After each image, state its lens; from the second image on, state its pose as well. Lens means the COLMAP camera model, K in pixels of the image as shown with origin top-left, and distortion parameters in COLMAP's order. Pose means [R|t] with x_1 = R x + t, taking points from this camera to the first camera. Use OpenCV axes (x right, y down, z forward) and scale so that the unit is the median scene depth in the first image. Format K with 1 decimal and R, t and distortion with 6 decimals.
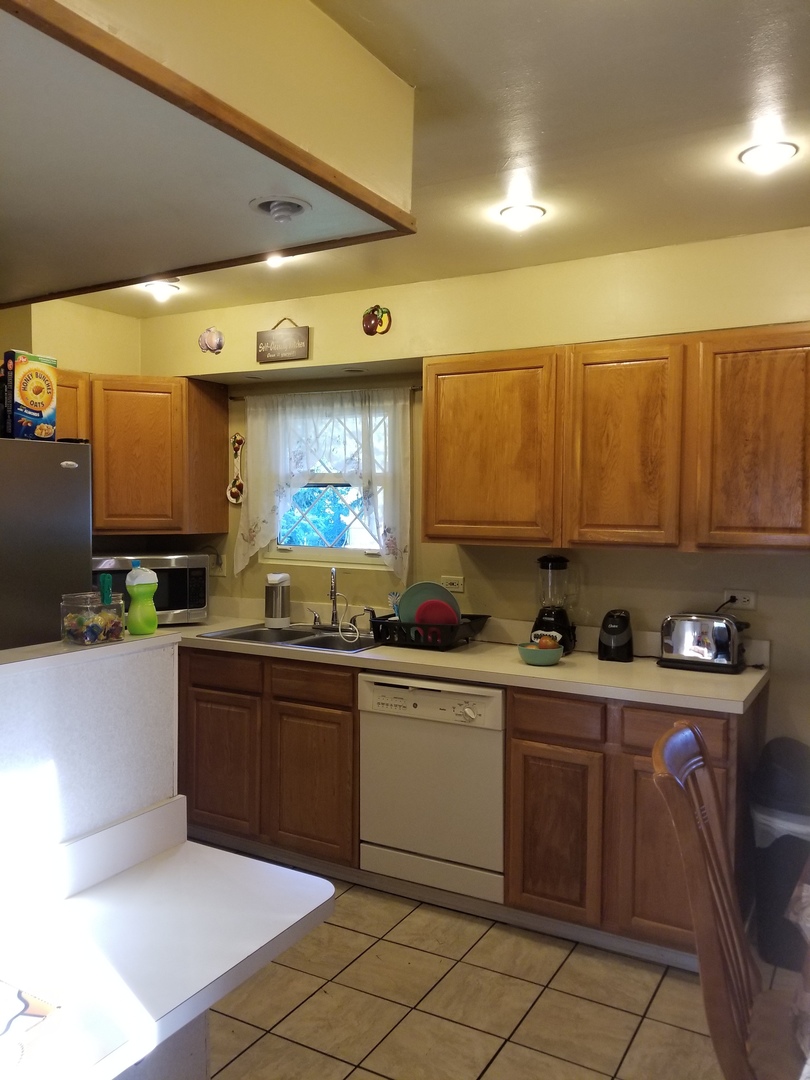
lens RADIAL K [[841.9, 0, 405.6], [0, 841.9, 563.5], [0, 0, 1]] dist [0.118012, -0.293101]
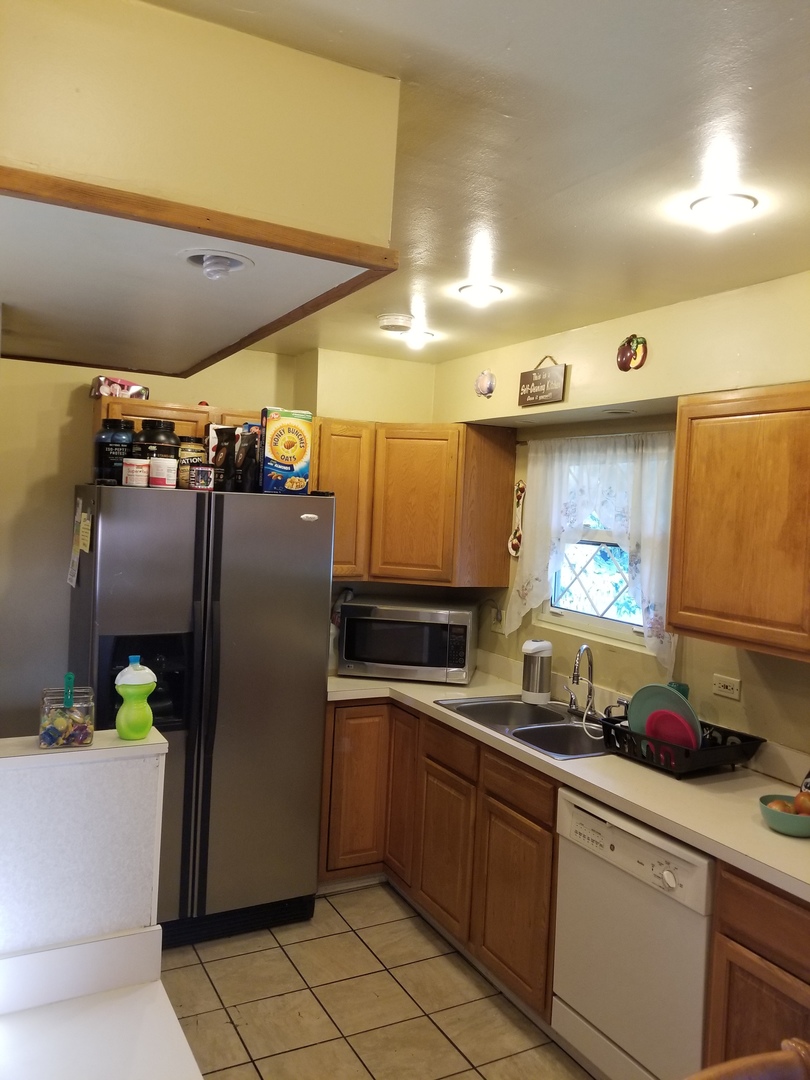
lens RADIAL K [[838.0, 0, 405.0], [0, 838.0, 540.0], [0, 0, 1]] dist [-0.001031, -0.016663]
pose [[0.841720, 0.051976, -0.537407, 0.222660], [-0.076670, 0.996775, -0.023681, -0.070934], [0.534443, 0.061136, 0.842990, 0.213576]]
